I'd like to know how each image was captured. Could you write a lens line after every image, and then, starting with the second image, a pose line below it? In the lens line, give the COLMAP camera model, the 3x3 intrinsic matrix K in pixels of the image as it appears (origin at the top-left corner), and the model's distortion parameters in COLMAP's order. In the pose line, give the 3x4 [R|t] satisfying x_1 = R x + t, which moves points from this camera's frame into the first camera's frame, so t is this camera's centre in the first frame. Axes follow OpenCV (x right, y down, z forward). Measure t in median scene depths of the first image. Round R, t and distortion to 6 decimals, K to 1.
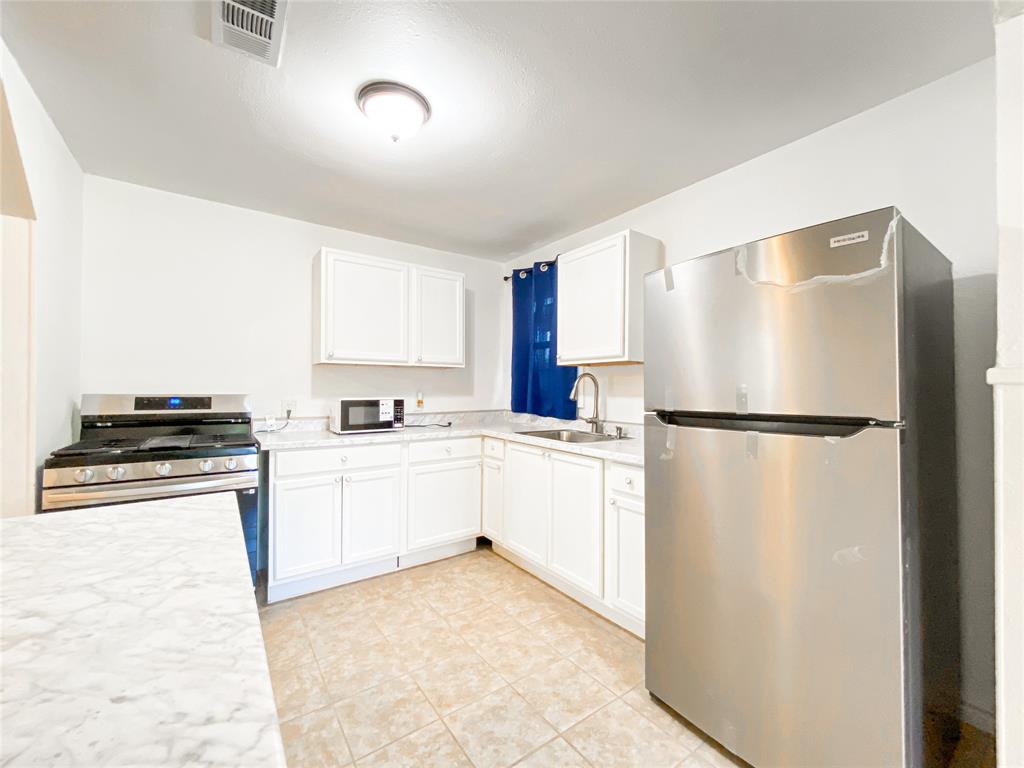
lens RADIAL K [[417.4, 0, 517.9], [0, 417.4, 381.3], [0, 0, 1]] dist [0.002656, -0.000845]
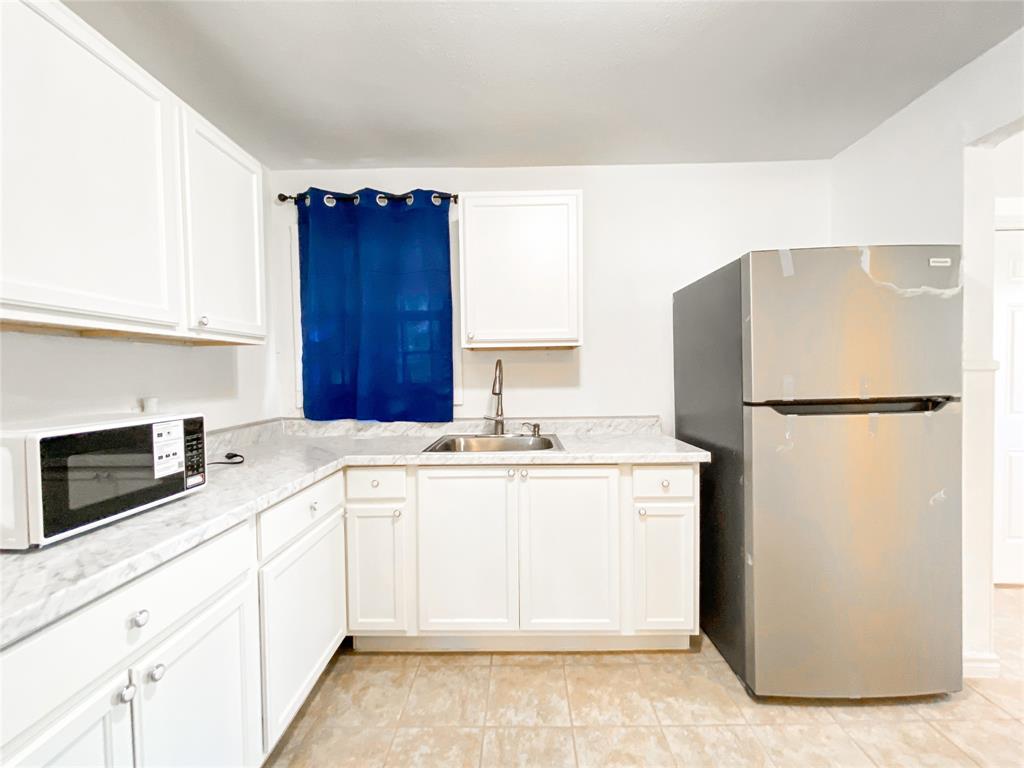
lens RADIAL K [[417.4, 0, 523.4], [0, 417.4, 384.3], [0, 0, 1]] dist [0.002656, -0.000845]
pose [[0.598621, -0.035452, 0.800248, -0.431901], [0.003948, 0.999139, 0.041309, -0.005330], [-0.801023, -0.021569, 0.598245, 0.507973]]
